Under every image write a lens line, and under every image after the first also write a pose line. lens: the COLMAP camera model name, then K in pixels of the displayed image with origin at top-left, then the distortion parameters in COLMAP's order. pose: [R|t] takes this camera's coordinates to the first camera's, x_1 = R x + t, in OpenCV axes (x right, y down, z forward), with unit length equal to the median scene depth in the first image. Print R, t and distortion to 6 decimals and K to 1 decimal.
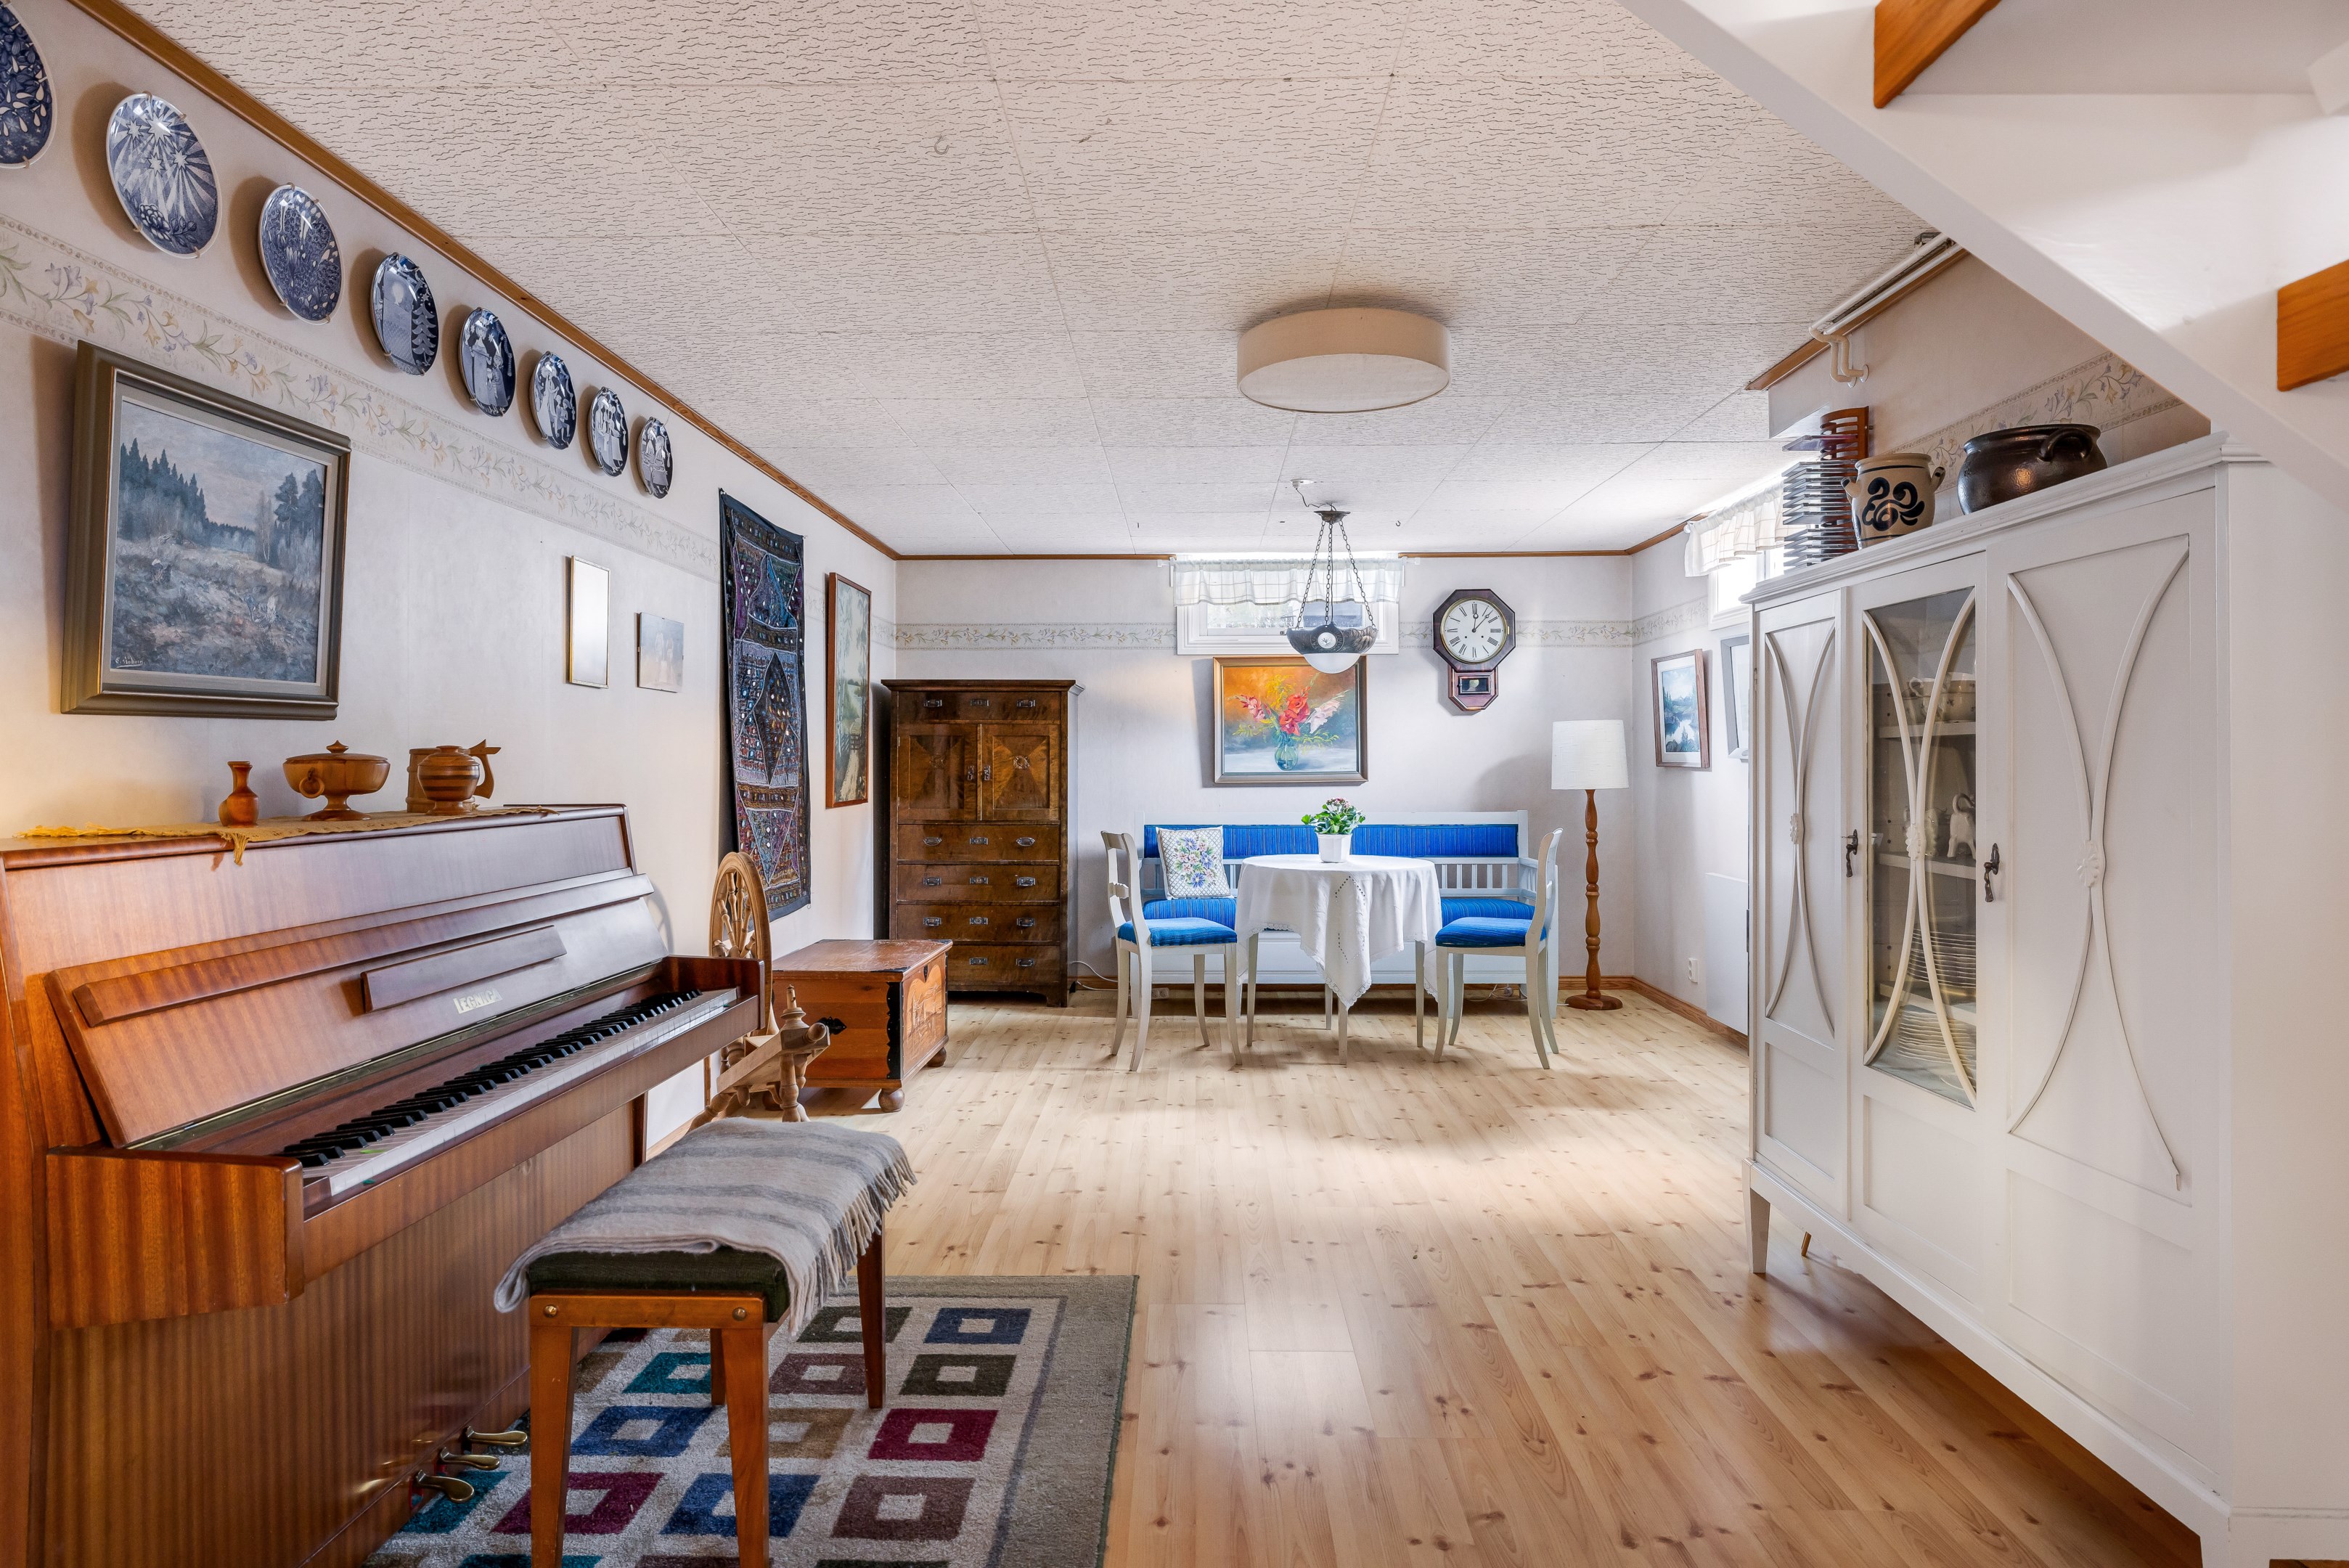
lens RADIAL K [[1421.0, 0, 1174.5], [0, 1421.0, 784.0], [0, 0, 1]] dist [-0.002424, 0.000186]
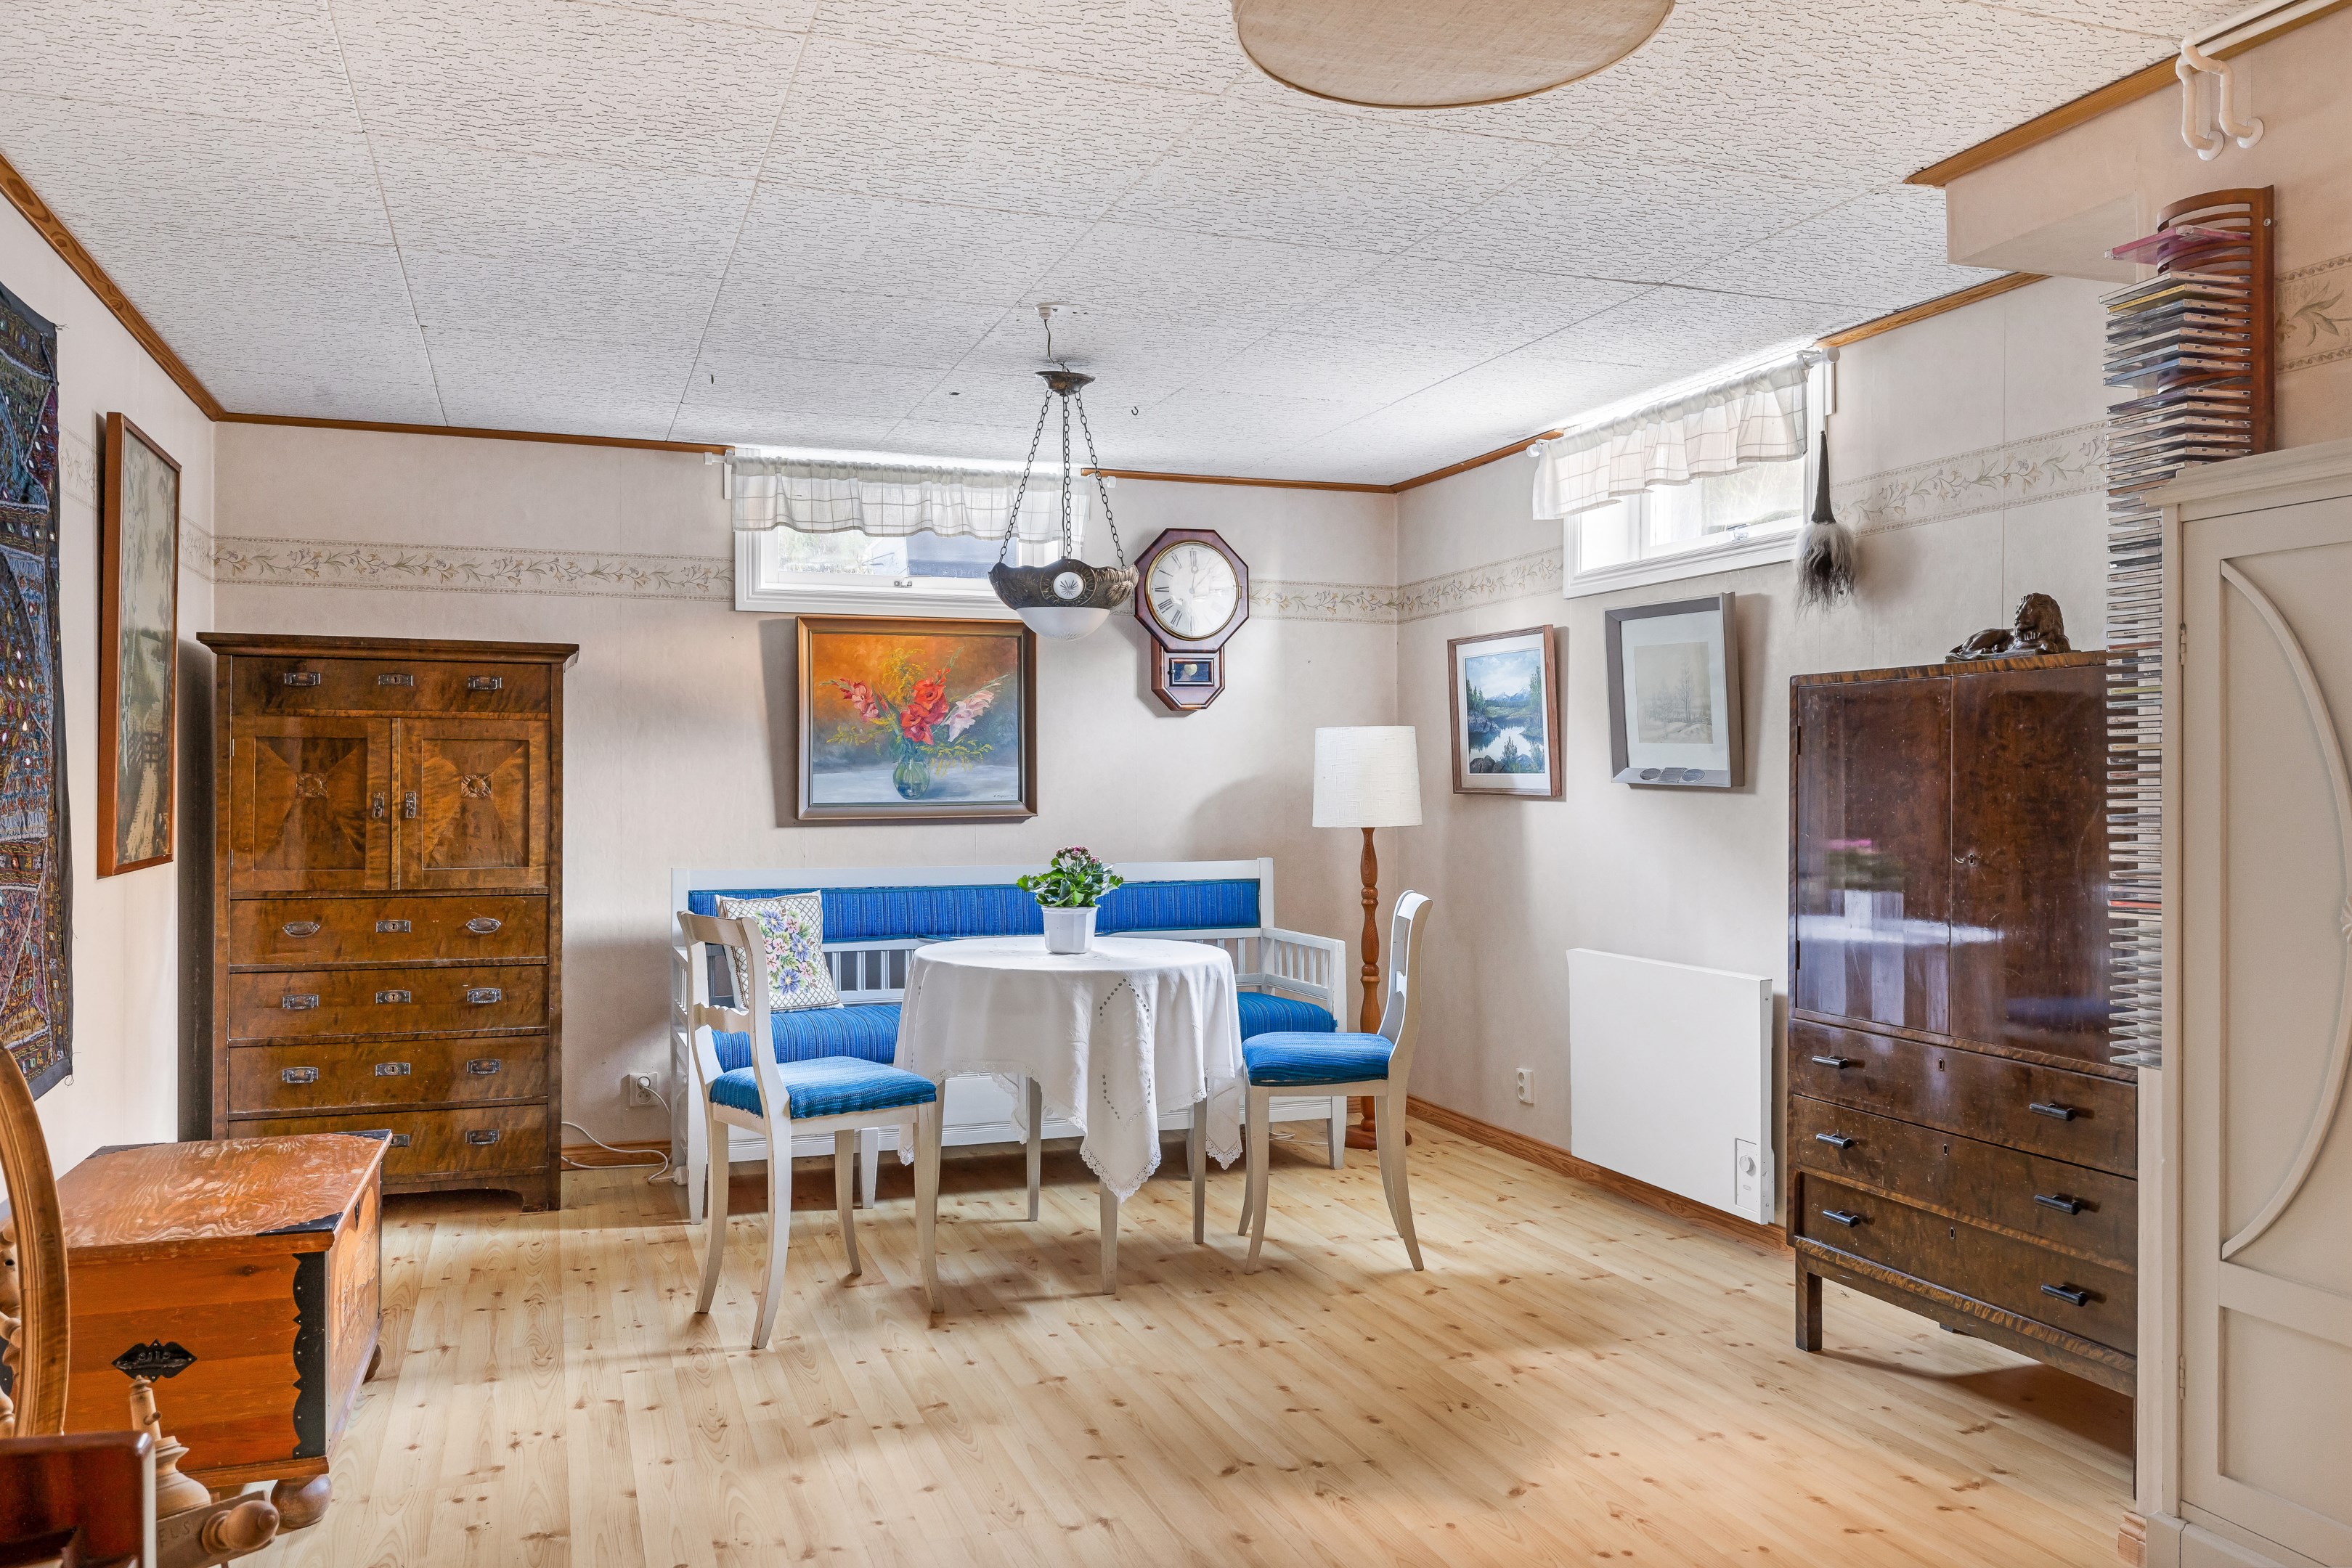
lens RADIAL K [[1735.3, 0, 1176.4], [0, 1735.3, 796.1], [0, 0, 1]] dist [-0.000828, 0.002014]
pose [[0.932842, -0.000499, 0.360286, -0.098474], [0.003329, 0.999968, -0.007235, -0.005503], [-0.360271, 0.007949, 0.932814, 0.256260]]
